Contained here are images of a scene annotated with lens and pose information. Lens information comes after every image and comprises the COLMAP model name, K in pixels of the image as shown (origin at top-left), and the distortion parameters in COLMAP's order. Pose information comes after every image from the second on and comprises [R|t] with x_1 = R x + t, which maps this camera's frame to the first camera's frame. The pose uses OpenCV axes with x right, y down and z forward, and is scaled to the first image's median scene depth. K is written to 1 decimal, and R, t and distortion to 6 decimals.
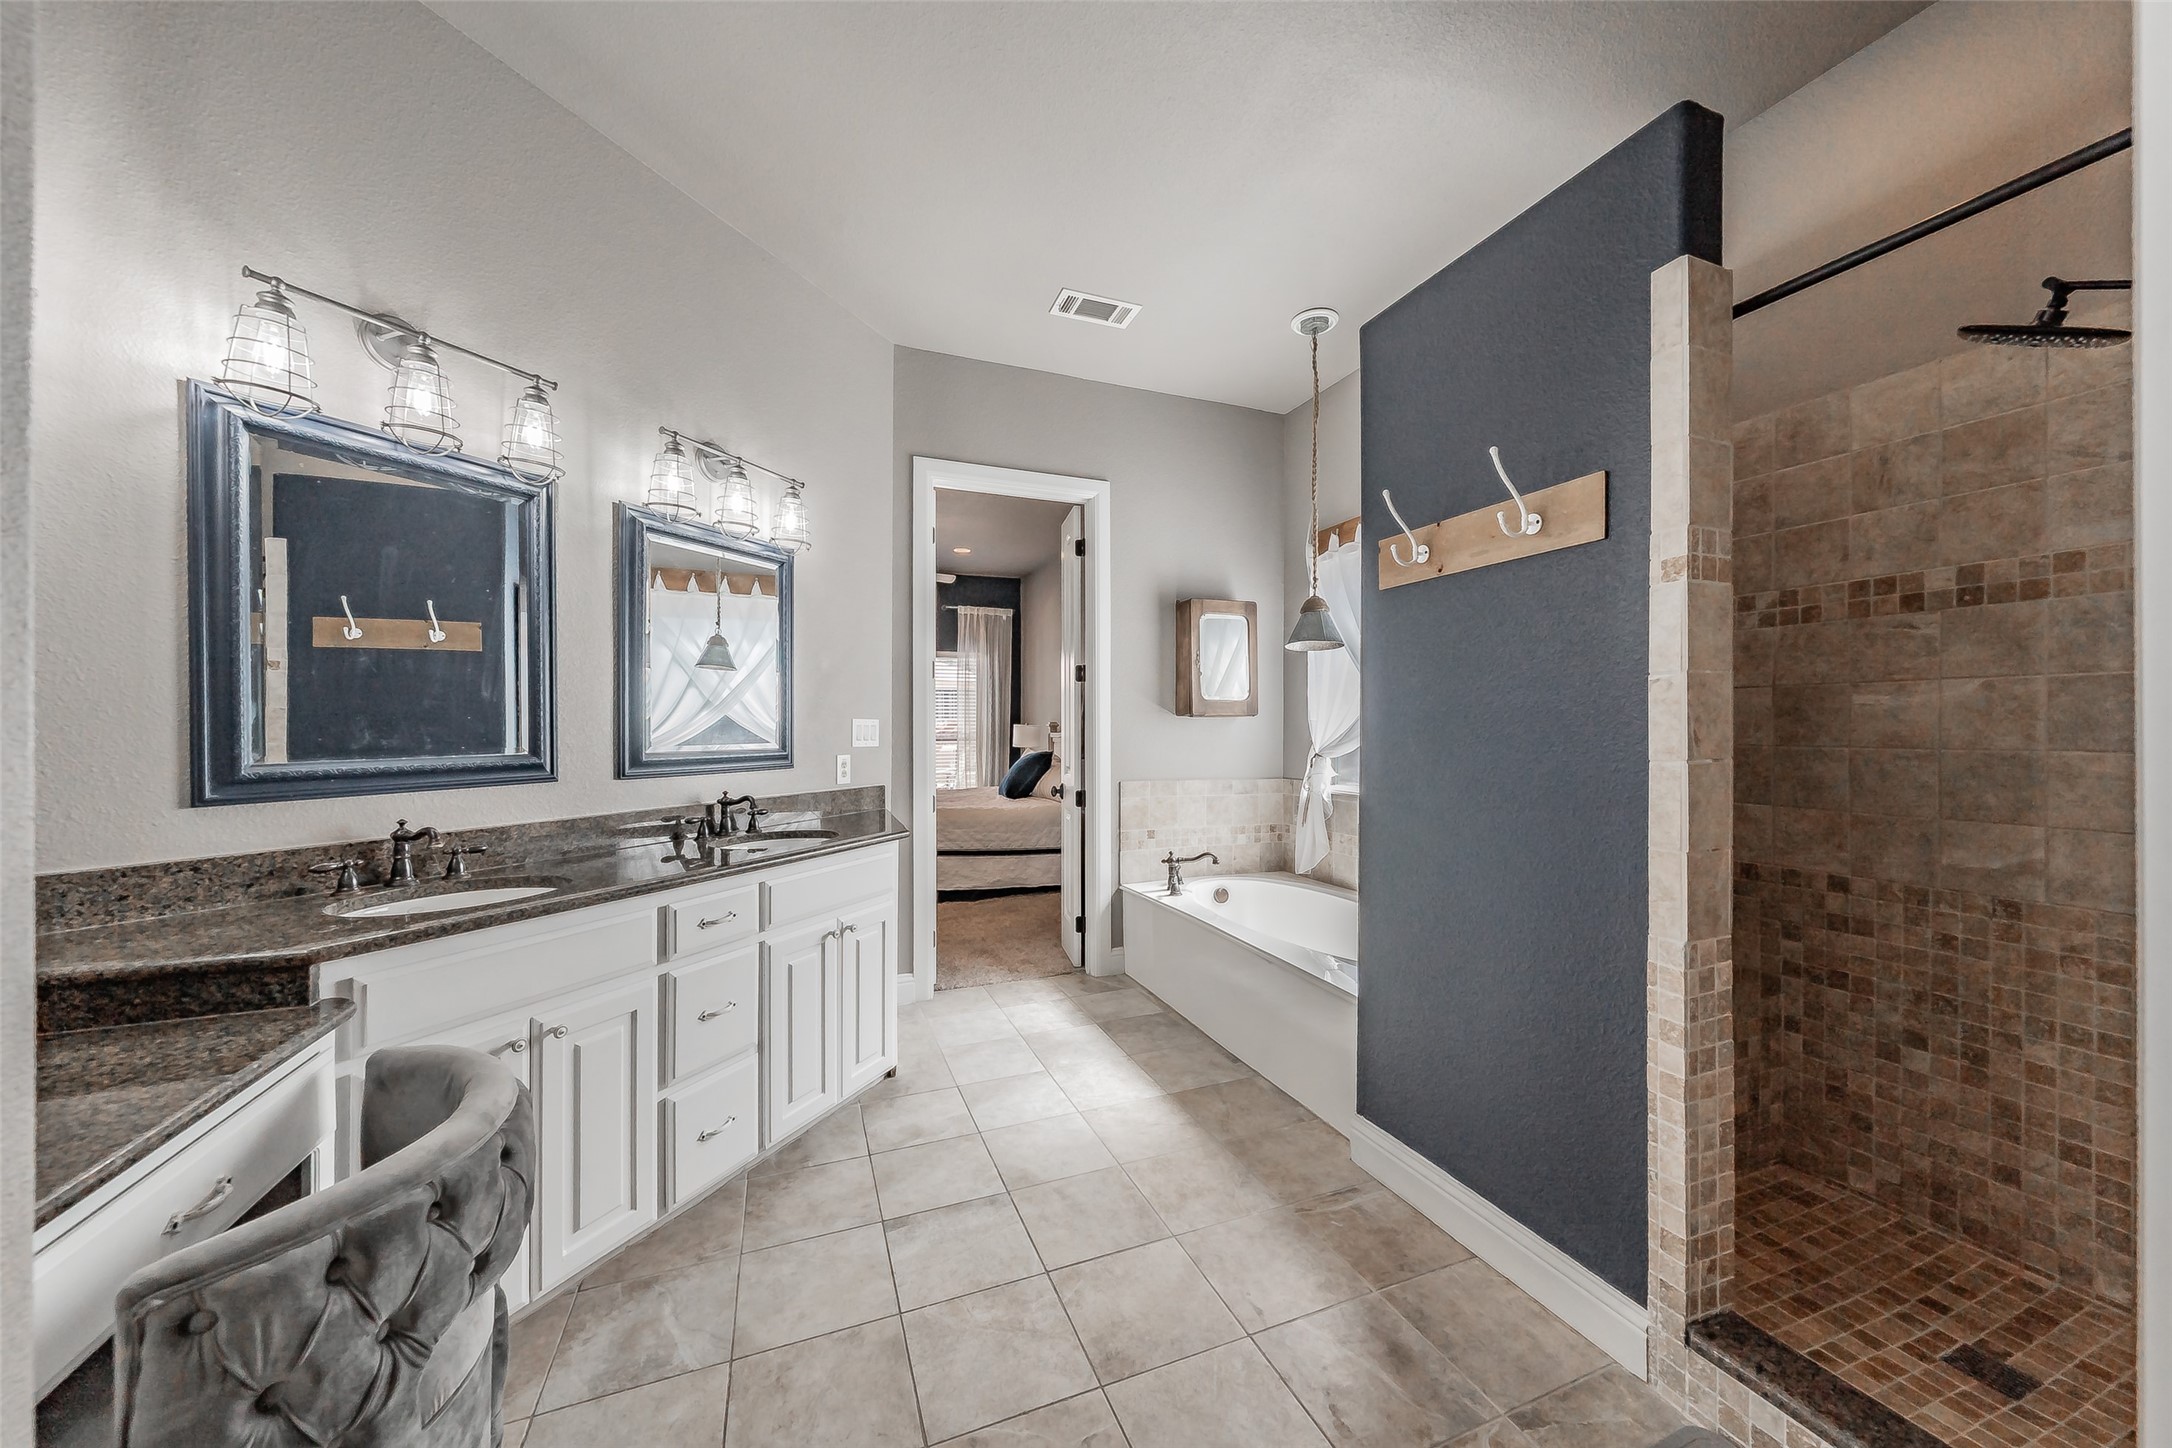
lens RADIAL K [[780.9, 0, 1097.3], [0, 780.9, 727.6], [0, 0, 1]] dist [0.003010, -0.000530]
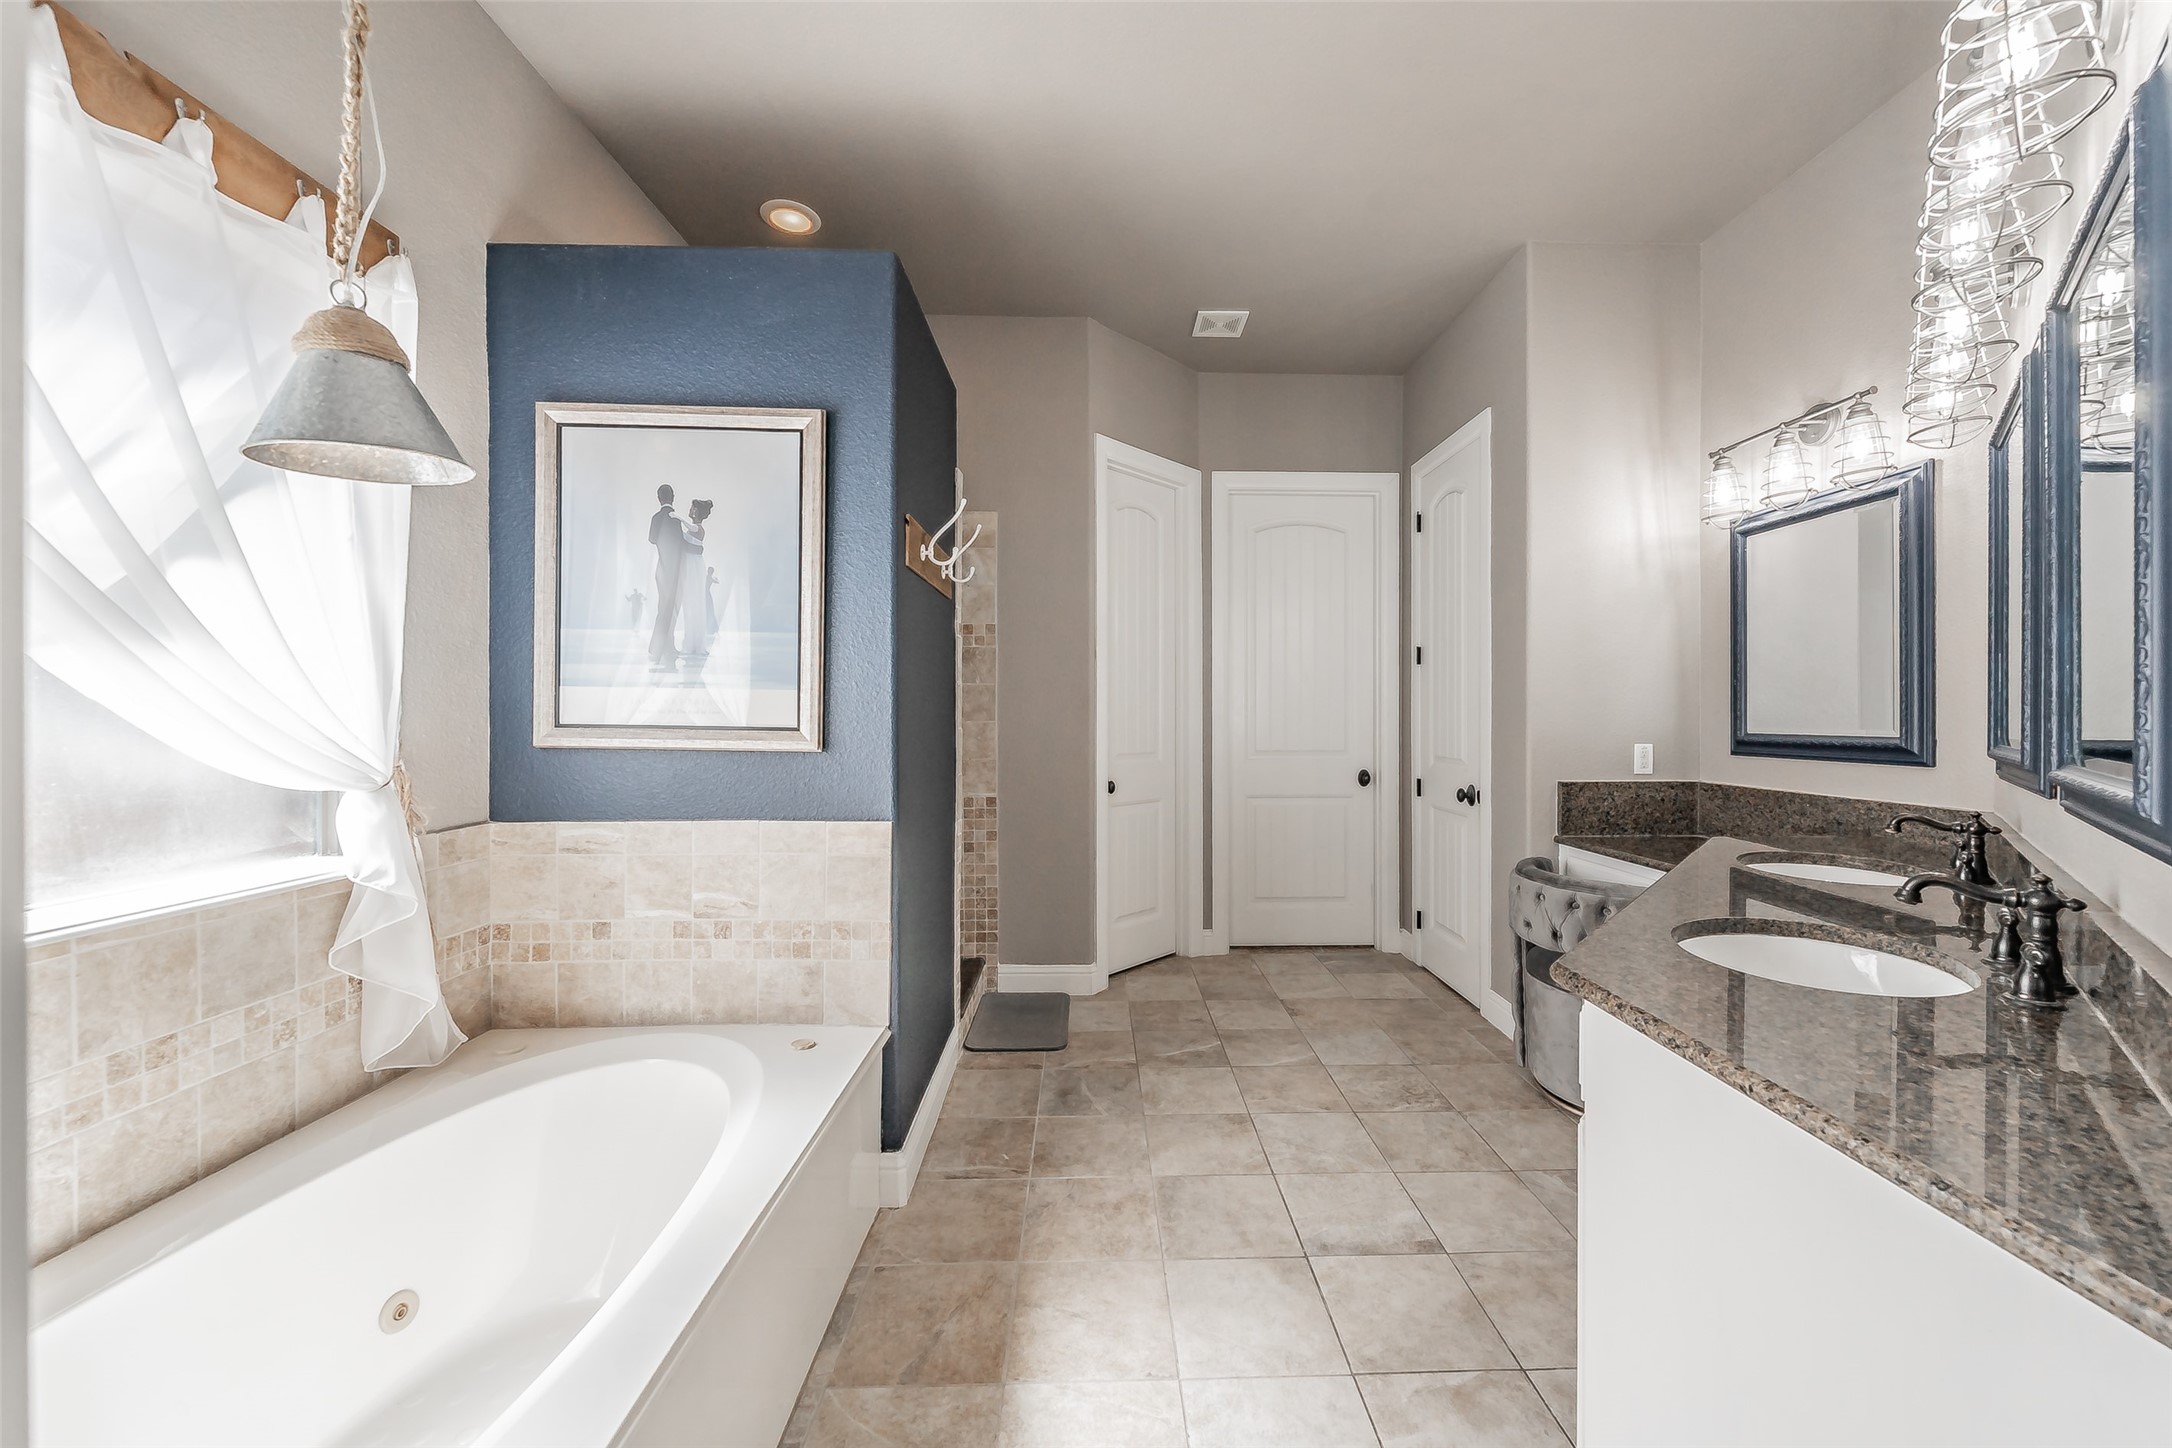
lens RADIAL K [[780.9, 0, 1130.2], [0, 780.9, 708.7], [0, 0, 1]] dist [0.003010, -0.000530]
pose [[-0.941420, -0.005575, 0.337189, -0.152045], [-0.006658, 0.999976, -0.002056, -0.001683], [-0.337170, -0.004181, -0.941435, 1.309595]]
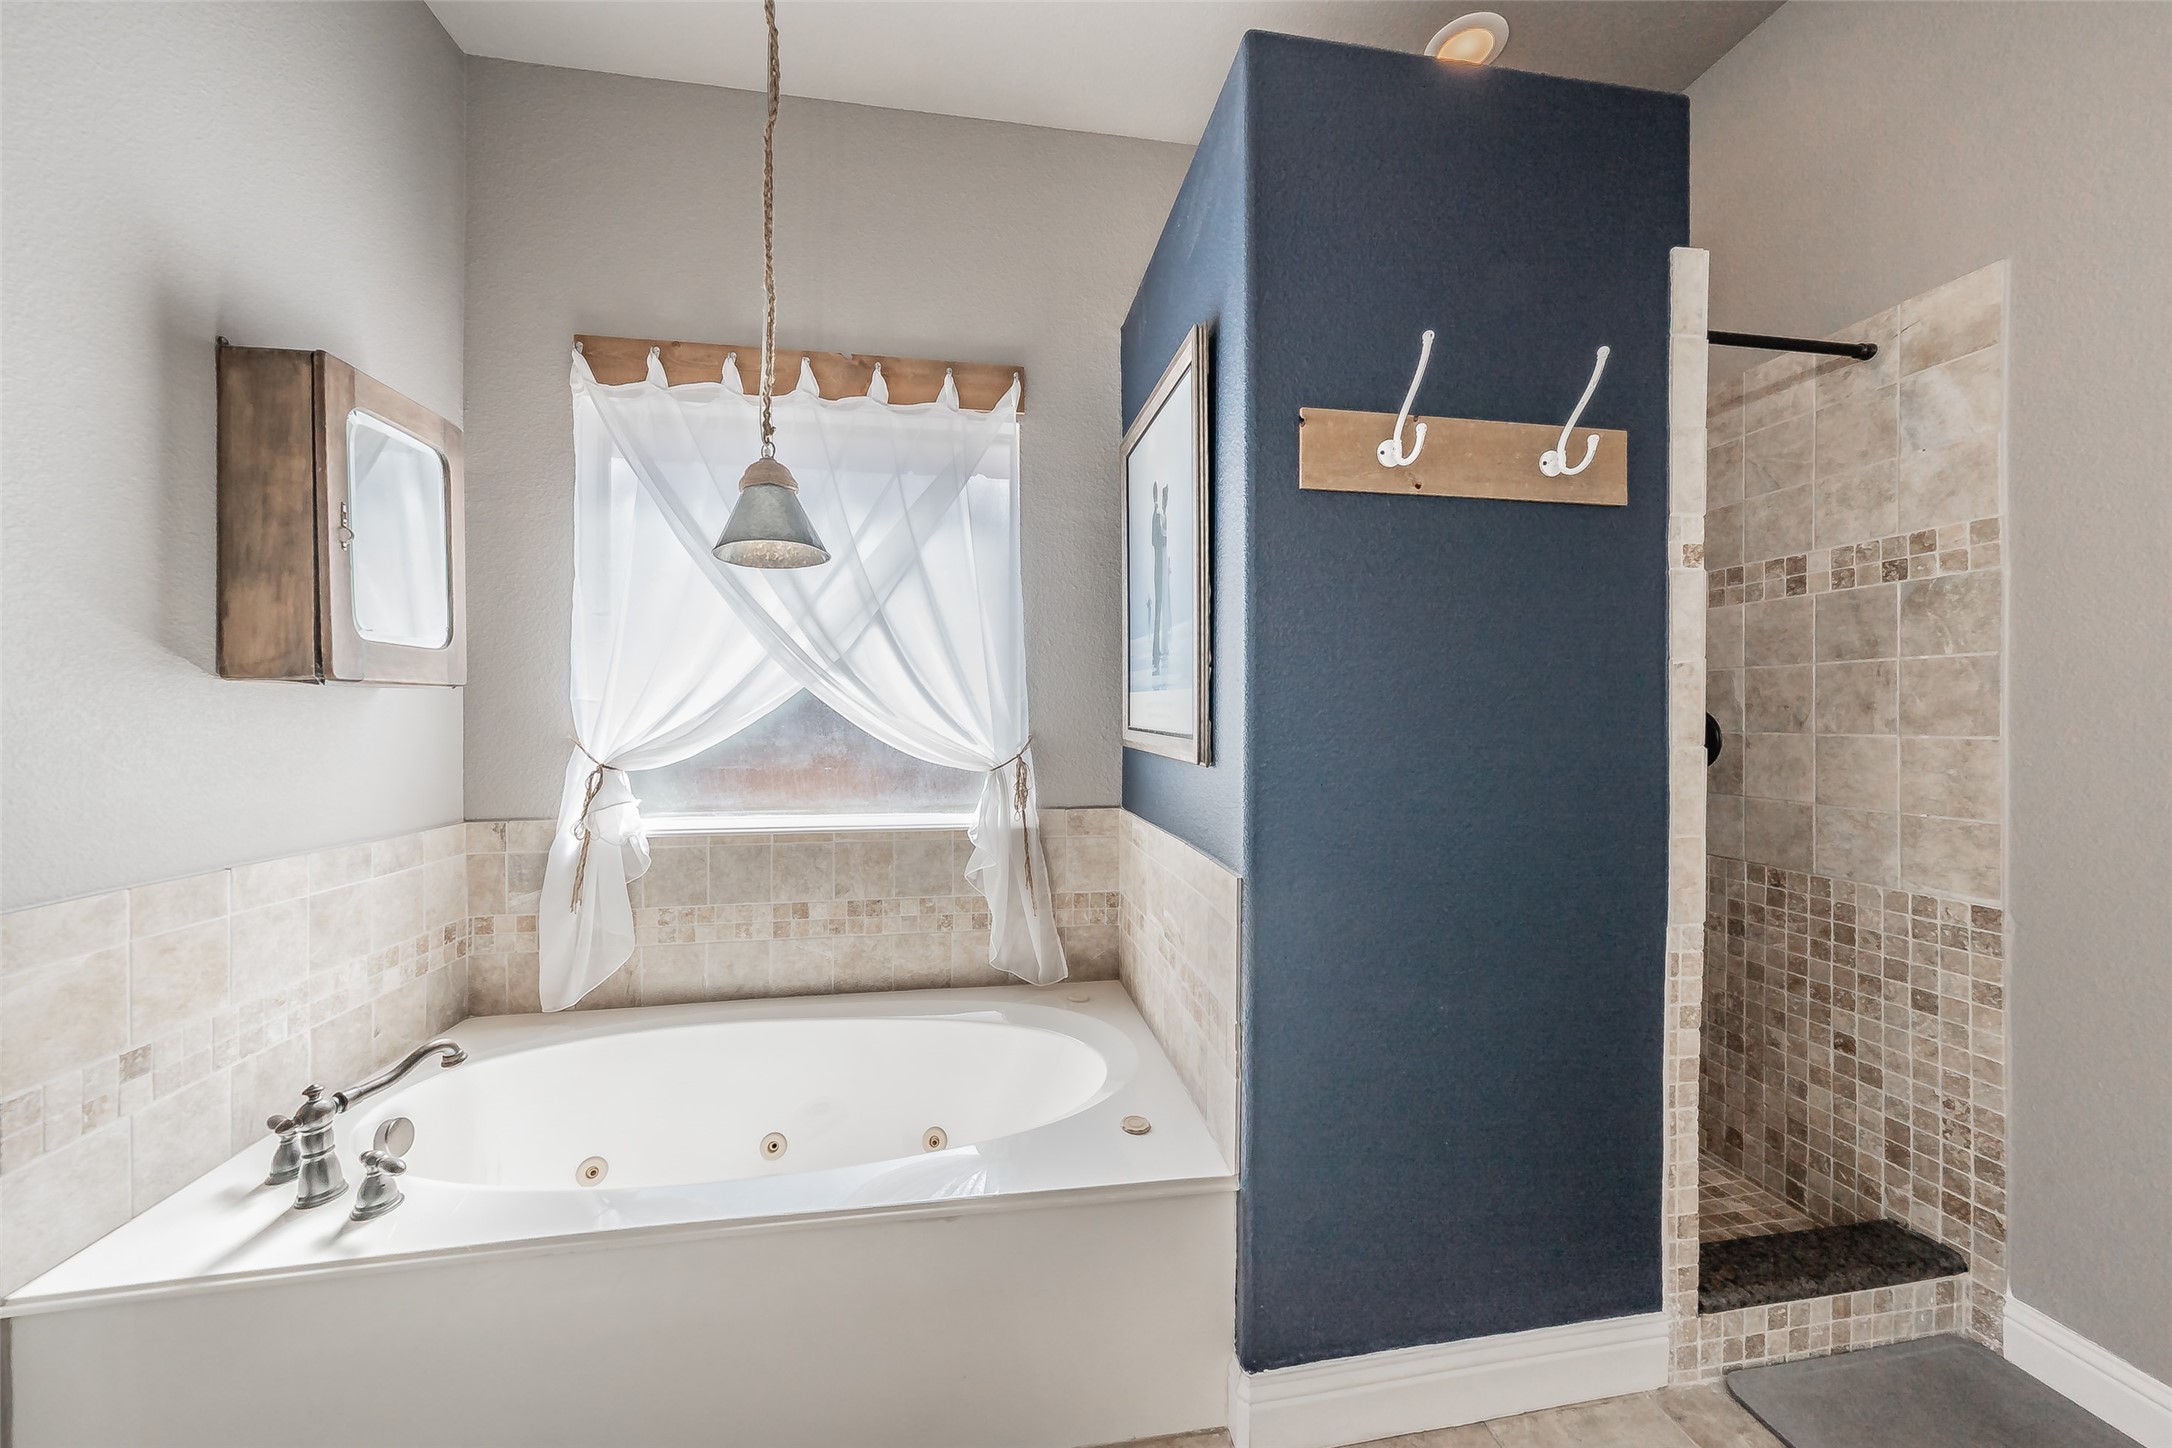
lens RADIAL K [[780.9, 0, 1090.5], [0, 780.9, 714.3], [0, 0, 1]] dist [0.003010, -0.000530]
pose [[0.211346, -0.004569, 0.977401, -0.199662], [0.000490, 0.999989, 0.004569, -0.001804], [-0.977411, -0.000487, 0.211346, 0.748965]]
